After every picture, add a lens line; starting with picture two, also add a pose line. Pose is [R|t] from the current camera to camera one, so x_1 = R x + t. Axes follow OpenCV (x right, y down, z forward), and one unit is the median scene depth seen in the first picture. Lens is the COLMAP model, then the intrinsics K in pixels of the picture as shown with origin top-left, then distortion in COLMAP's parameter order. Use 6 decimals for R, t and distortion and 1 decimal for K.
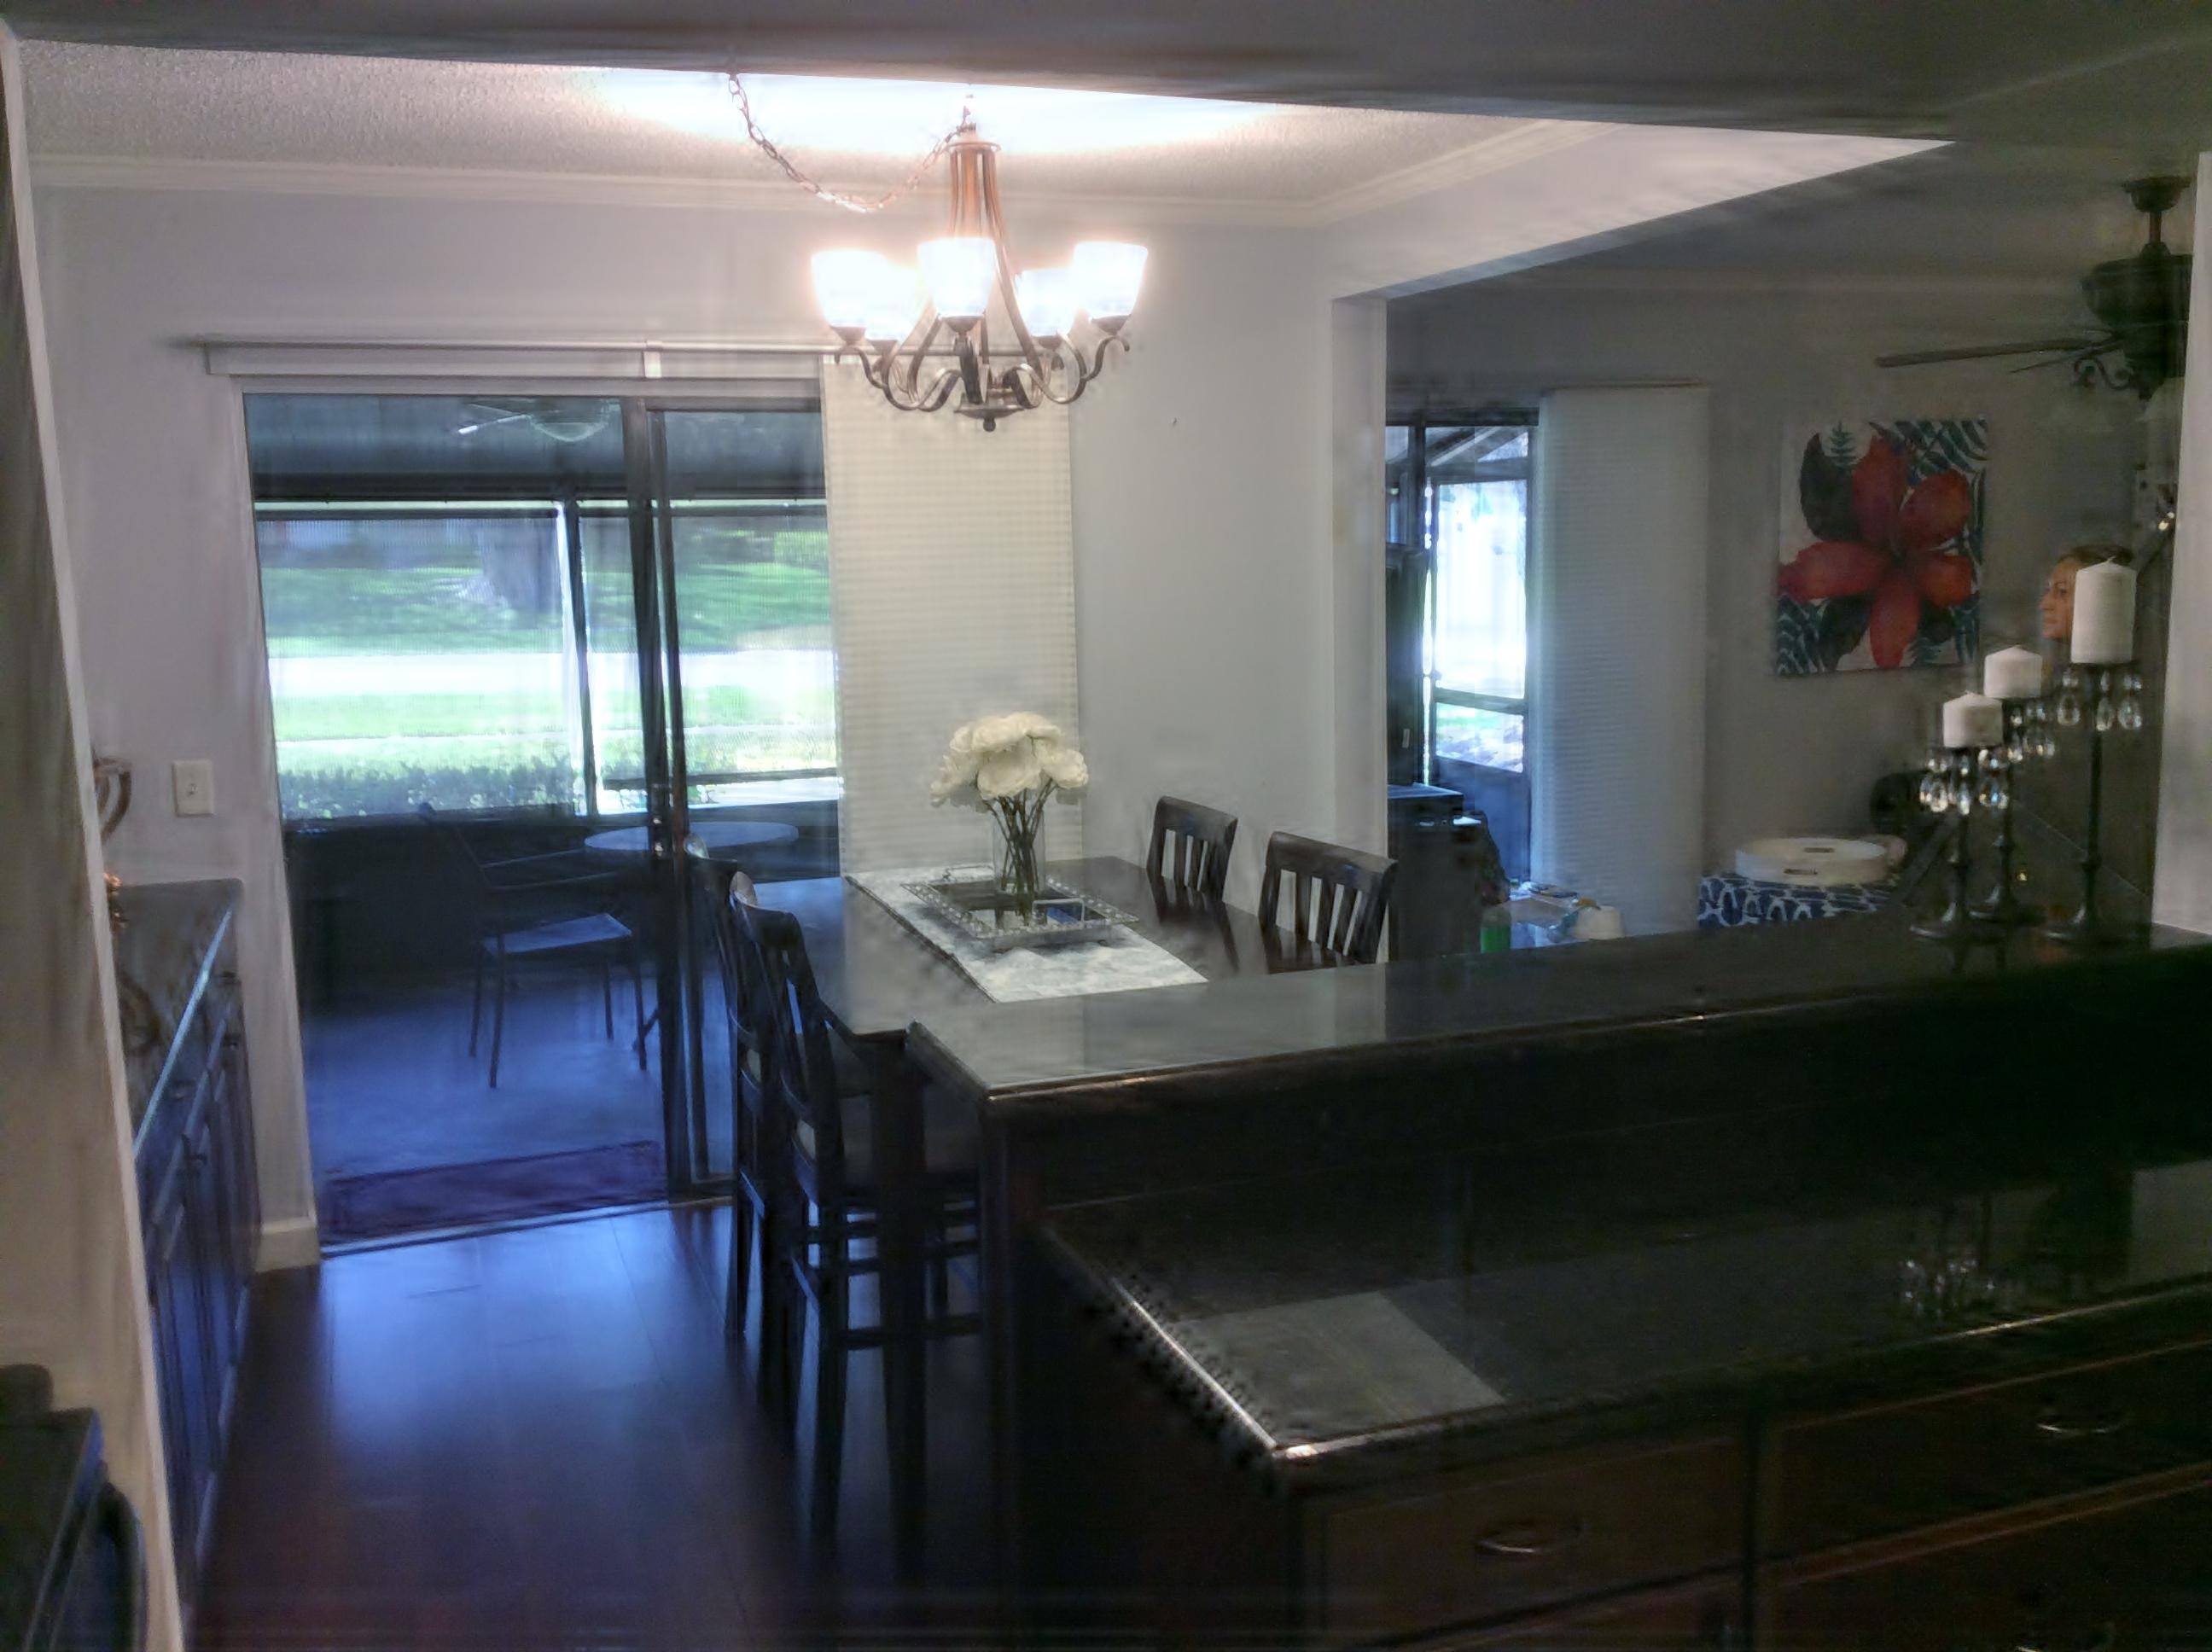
lens RADIAL K [[2040.0, 0, 1101.7], [0, 2040.0, 818.4], [0, 0, 1]] dist [0.047049, 0.000000]
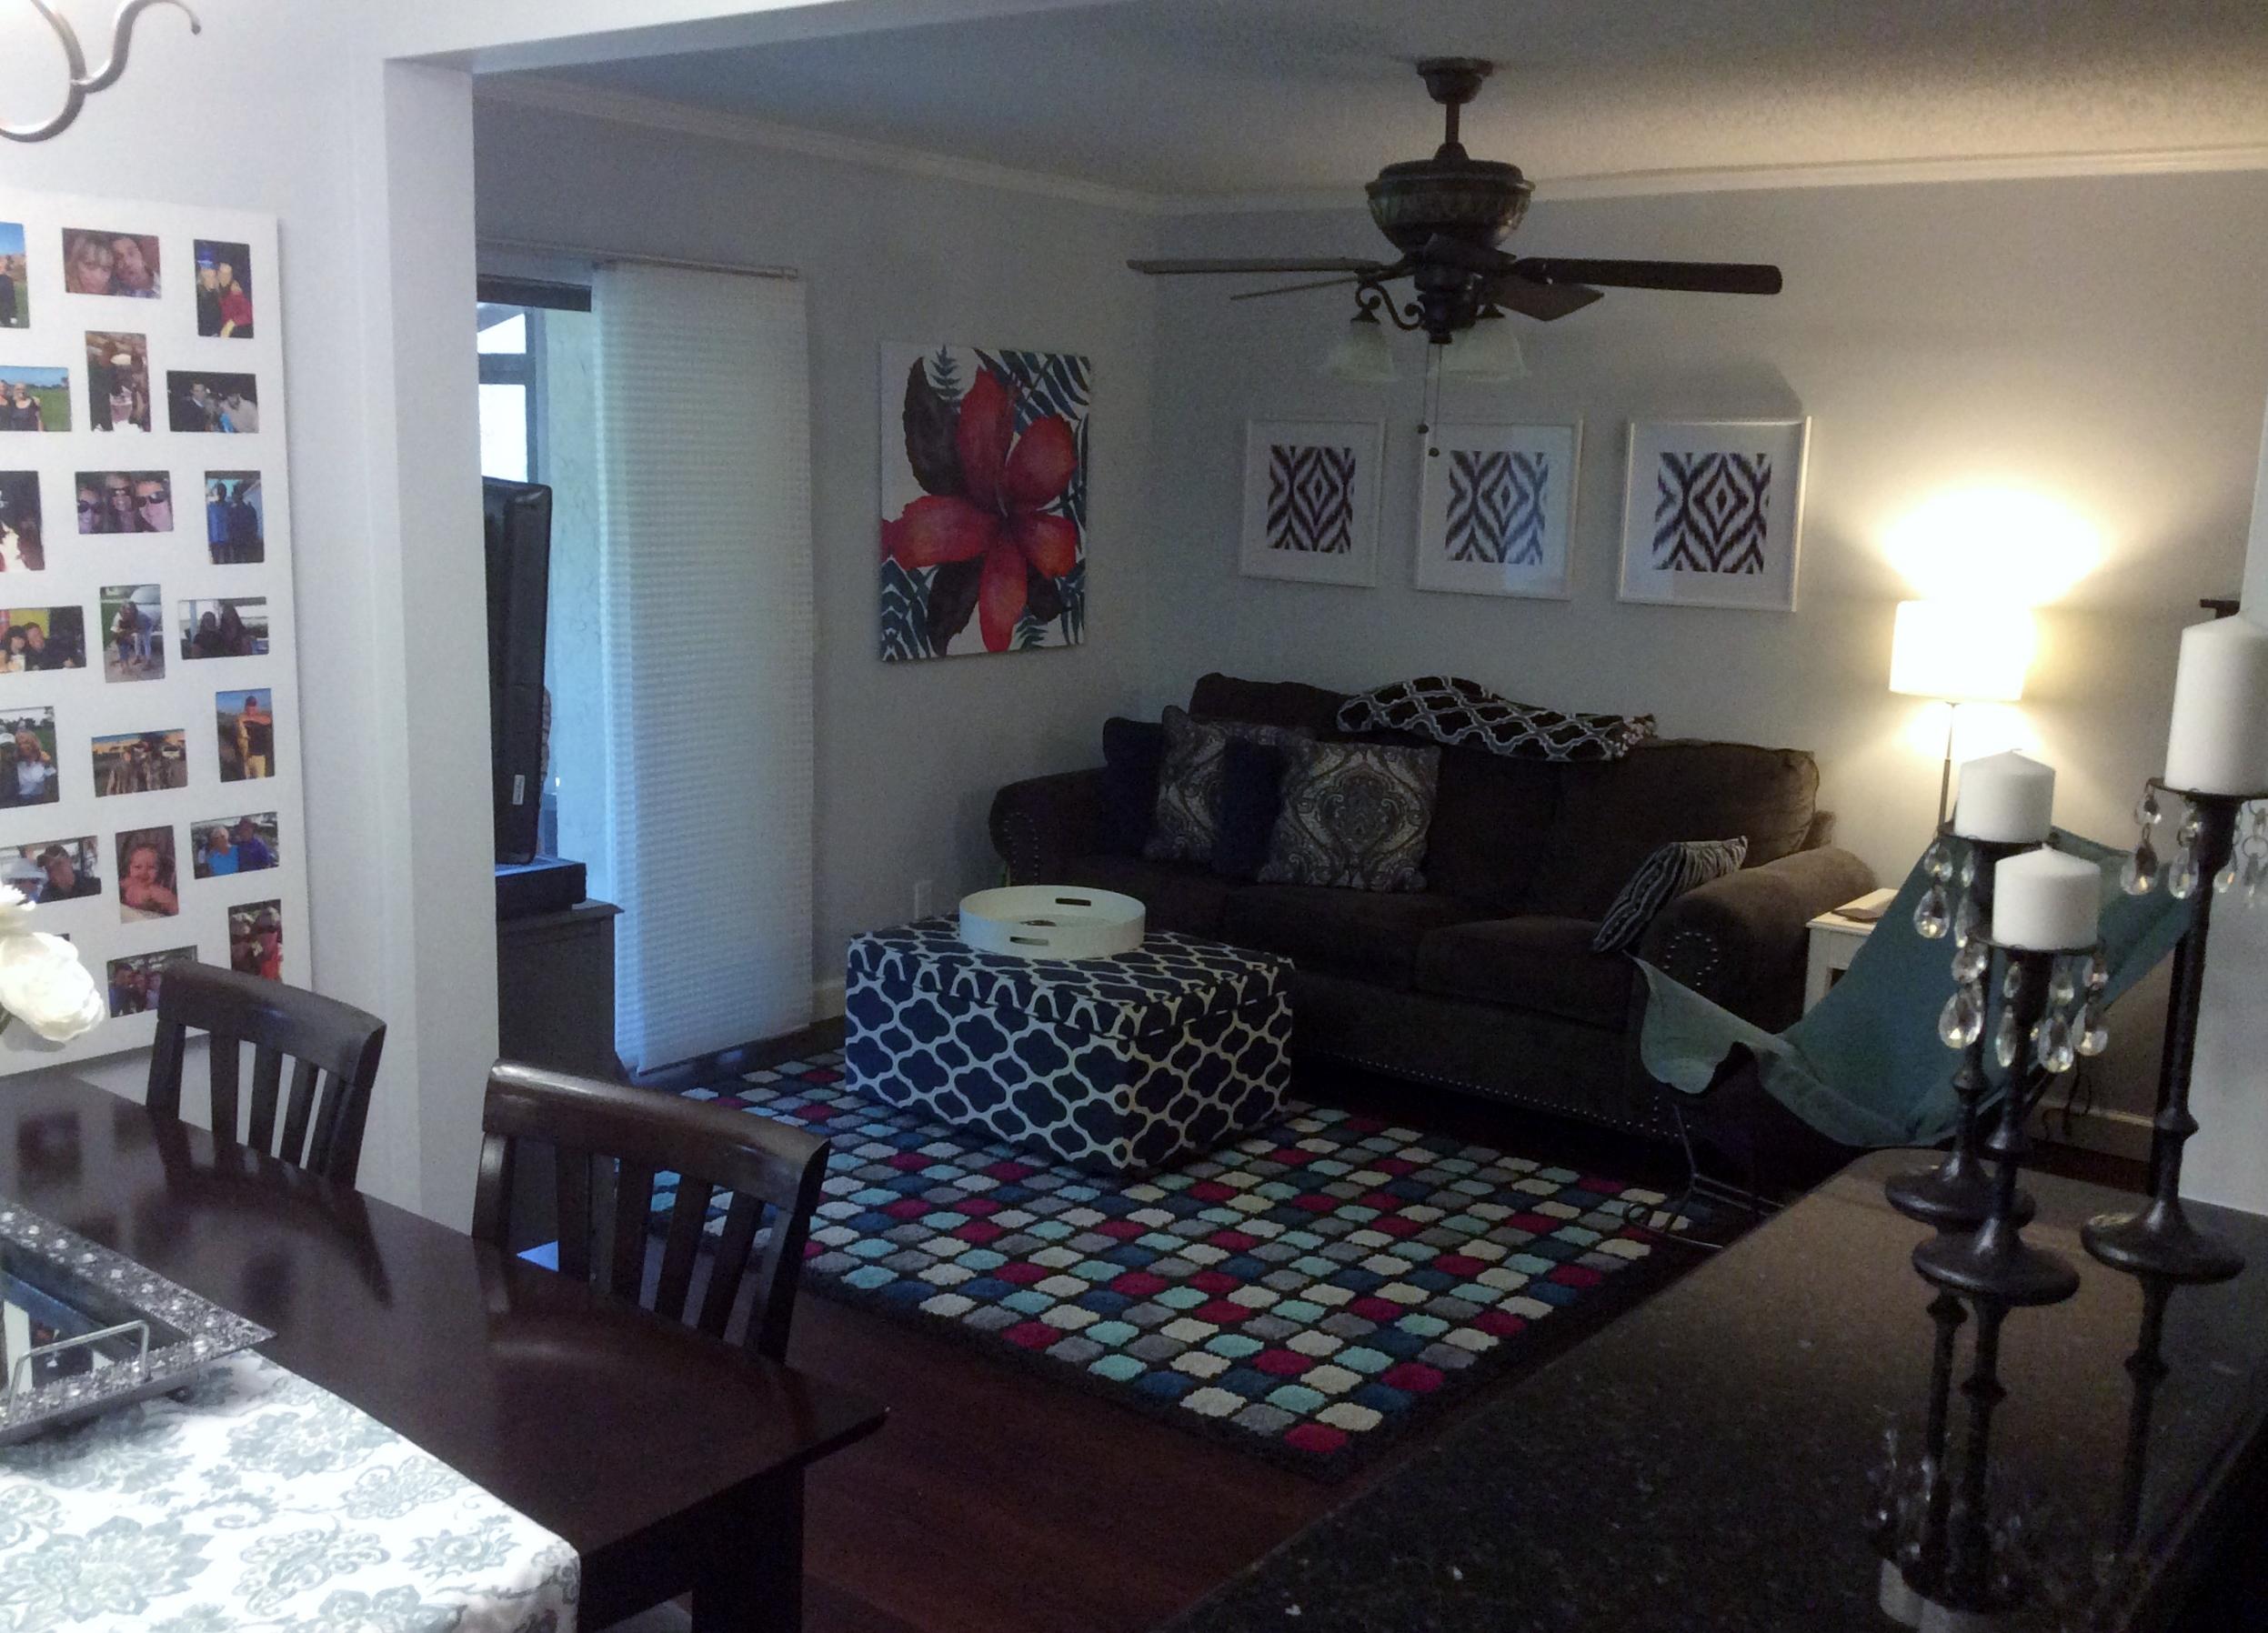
lens RADIAL K [[2182.4, 0, 1143.9], [0, 2182.4, 838.9], [0, 0, 1]] dist [0.092440, 0.000000]
pose [[0.847977, -0.044677, 0.528147, -0.034282], [0.026533, 0.998770, 0.041887, -0.034290], [-0.529369, -0.021506, 0.848119, 0.230069]]
